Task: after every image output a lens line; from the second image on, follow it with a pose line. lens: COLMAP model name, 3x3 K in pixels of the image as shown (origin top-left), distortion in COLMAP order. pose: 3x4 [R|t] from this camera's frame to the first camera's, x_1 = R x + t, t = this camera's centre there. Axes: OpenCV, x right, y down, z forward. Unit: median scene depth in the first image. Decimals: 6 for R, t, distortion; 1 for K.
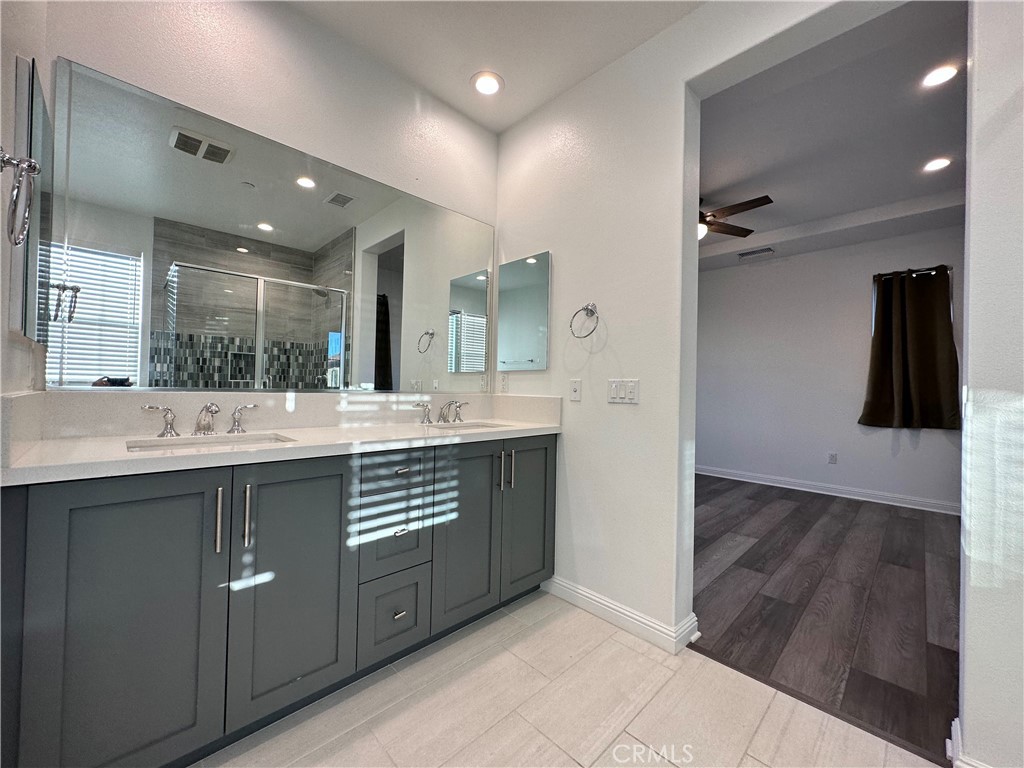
lens RADIAL K [[409.1, 0, 509.5], [0, 409.1, 386.3], [0, 0, 1]] dist [-0.004721, -0.000234]
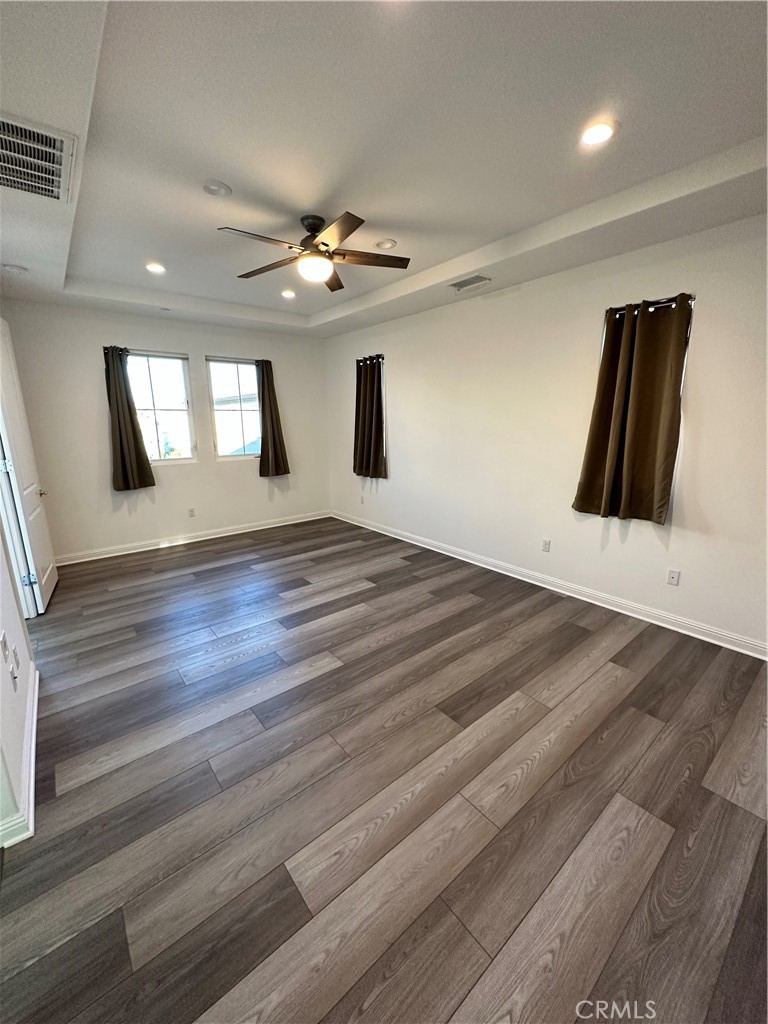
lens RADIAL K [[409.1, 0, 386.3], [0, 409.1, 511.8], [0, 0, 1]] dist [-0.004721, -0.000234]
pose [[0.995231, -0.010949, -0.096928, 0.659760], [0.033113, 0.972595, 0.230136, -0.118469], [0.091752, -0.232248, 0.968319, 0.195564]]
